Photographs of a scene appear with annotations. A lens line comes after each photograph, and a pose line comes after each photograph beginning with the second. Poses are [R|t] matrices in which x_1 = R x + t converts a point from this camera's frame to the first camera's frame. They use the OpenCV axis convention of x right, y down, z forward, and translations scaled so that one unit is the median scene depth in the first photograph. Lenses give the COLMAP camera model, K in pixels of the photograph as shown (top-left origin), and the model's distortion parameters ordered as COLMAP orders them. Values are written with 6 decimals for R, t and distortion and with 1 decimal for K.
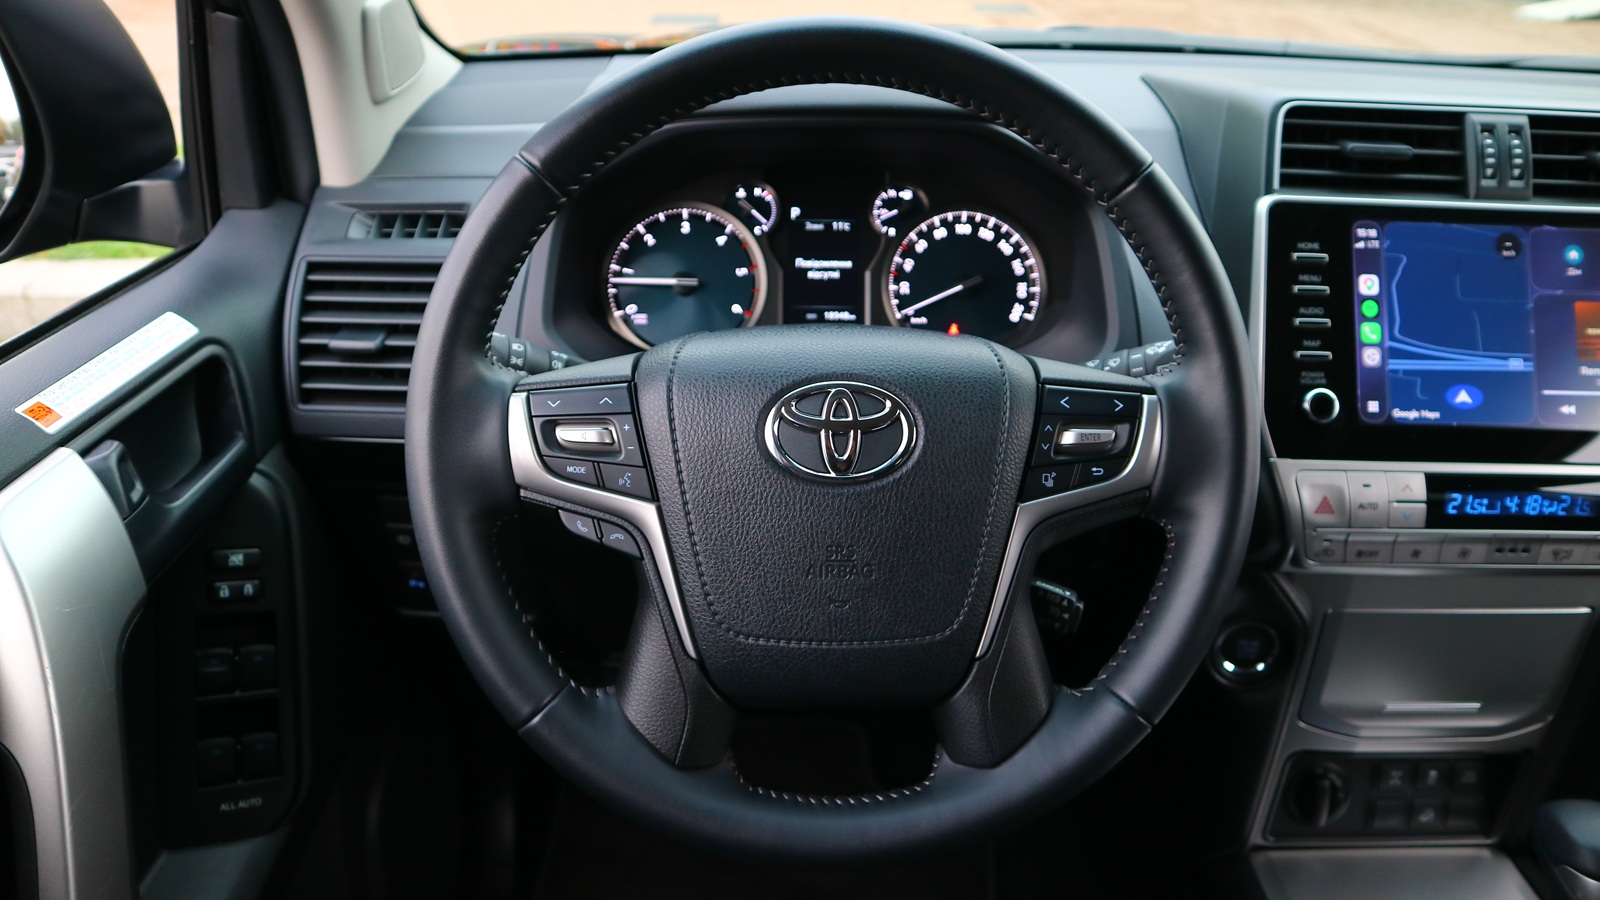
lens RADIAL K [[1095.8, 0, 802.1], [0, 1095.8, 464.4], [0, 0, 1]] dist [-0.099114, 0.047464]
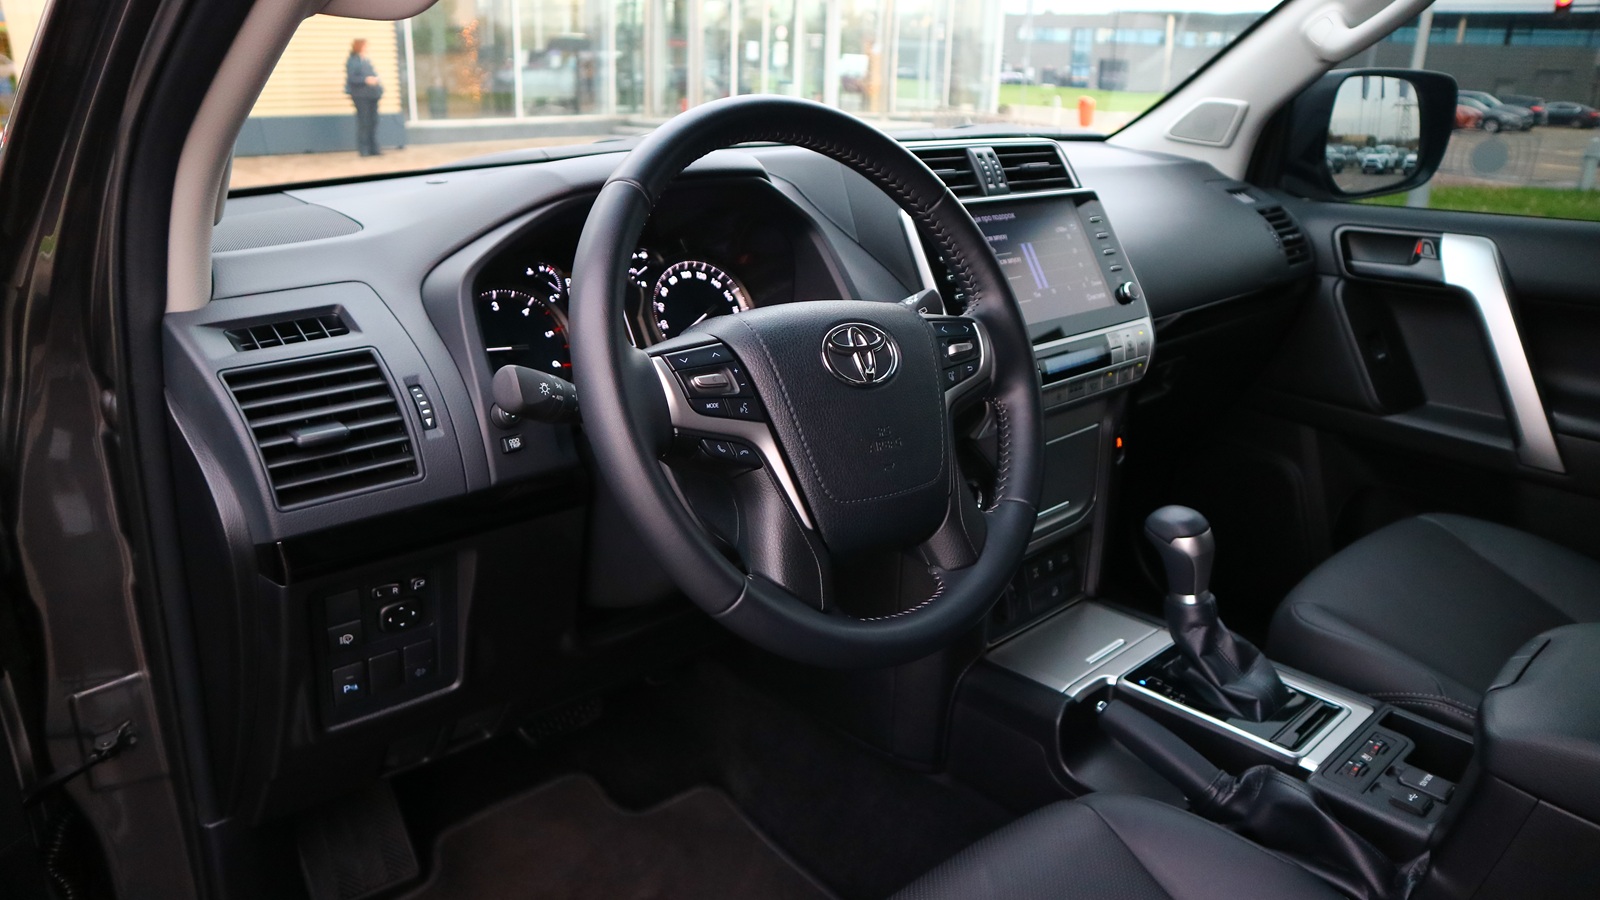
lens RADIAL K [[1129.1, 0, 789.4], [0, 1129.1, 453.7], [0, 0, 1]] dist [-0.096138, 0.037313]
pose [[0.745984, -0.231894, 0.624287, -0.755181], [0.325414, 0.944812, -0.037895, 0.092140], [-0.581046, 0.231420, 0.780276, -0.097551]]
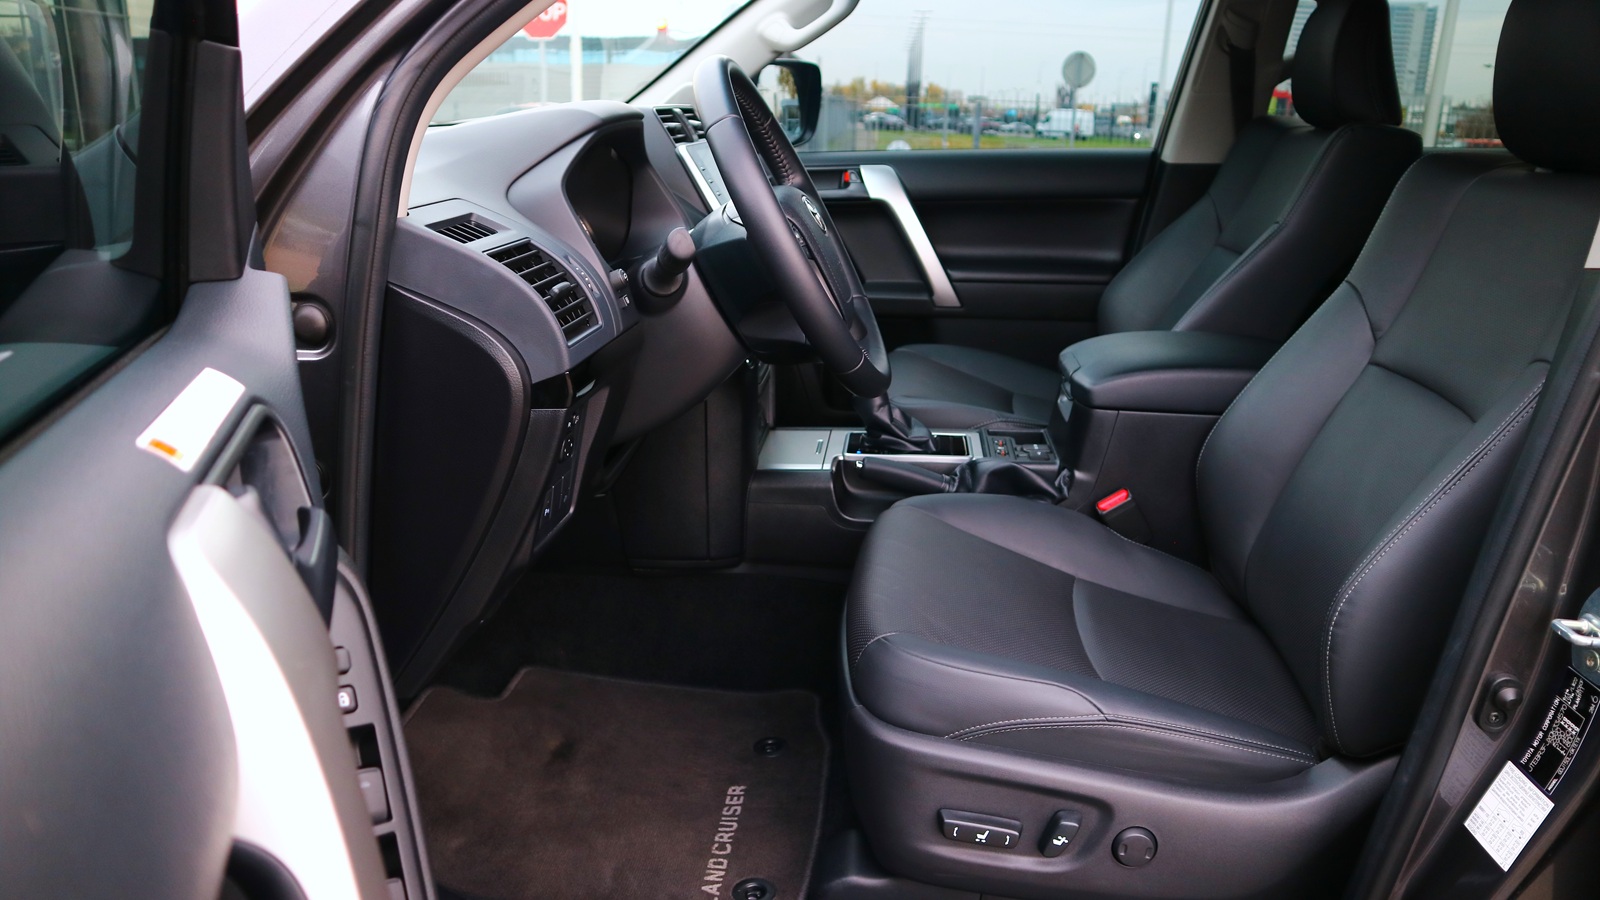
lens RADIAL K [[1129.1, 0, 809.4], [0, 1129.1, 452.4], [0, 0, 1]] dist [-0.096138, 0.037313]
pose [[0.104718, -0.320034, 0.941601, -1.805645], [0.479666, 0.845653, 0.234078, -0.123947], [-0.871180, 0.427141, 0.242065, 0.457298]]
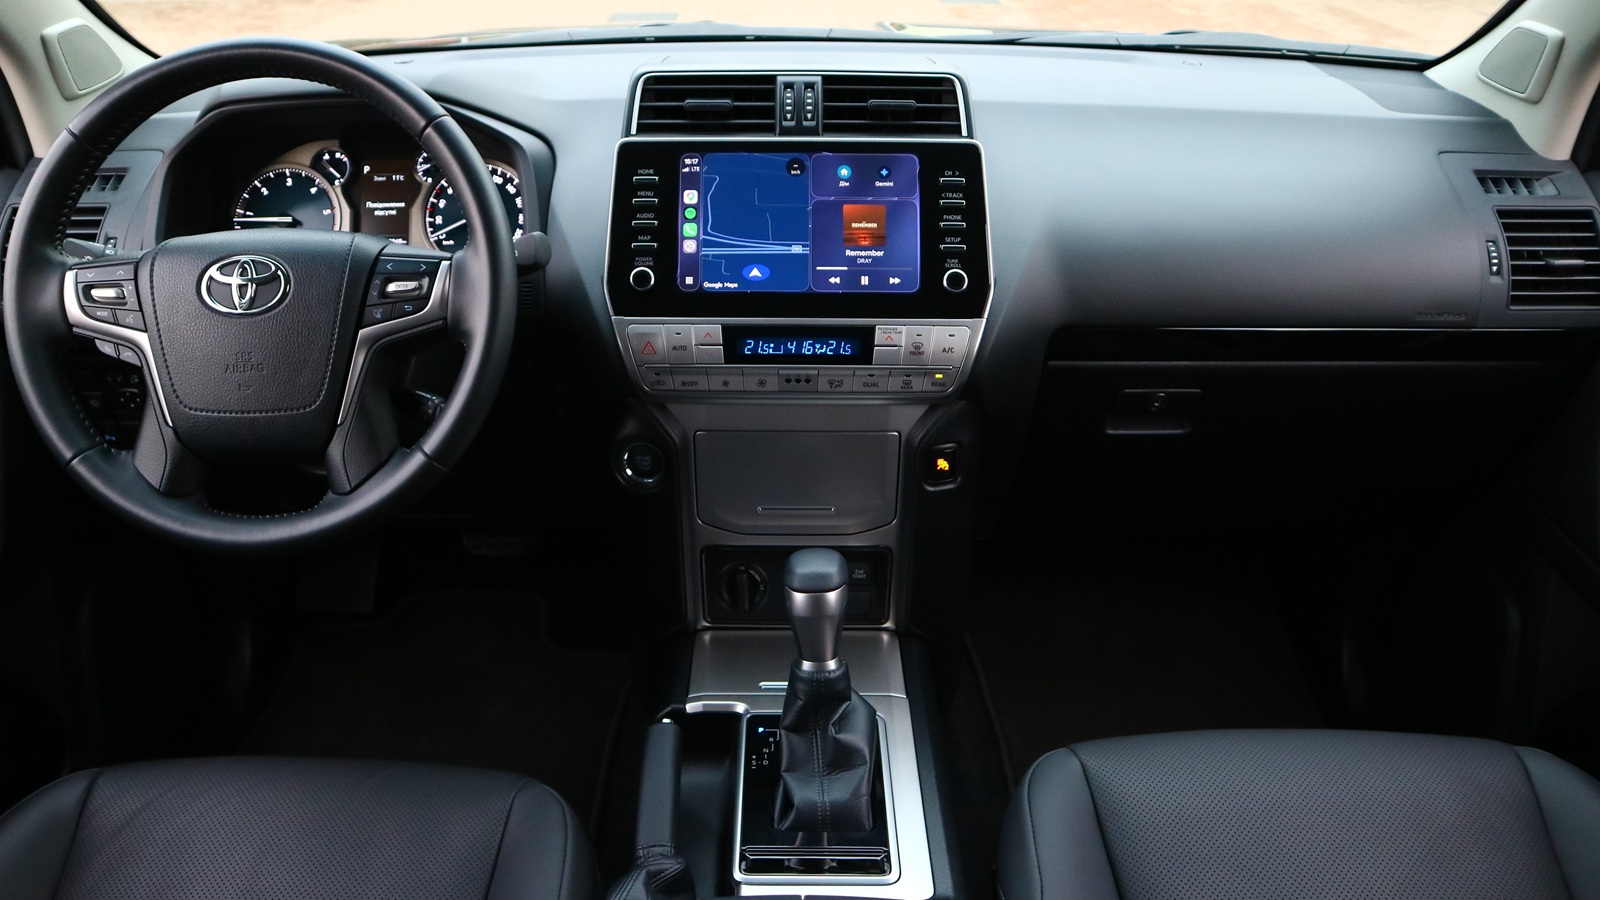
lens RADIAL K [[1129.1, 0, 763.7], [0, 1129.1, 460.2], [0, 0, 1]] dist [-0.096138, 0.037313]
pose [[0.999447, -0.011127, -0.031328, 0.629977], [0.010800, 0.999886, -0.010590, 0.189808], [0.031442, 0.010245, 0.999453, -0.471919]]
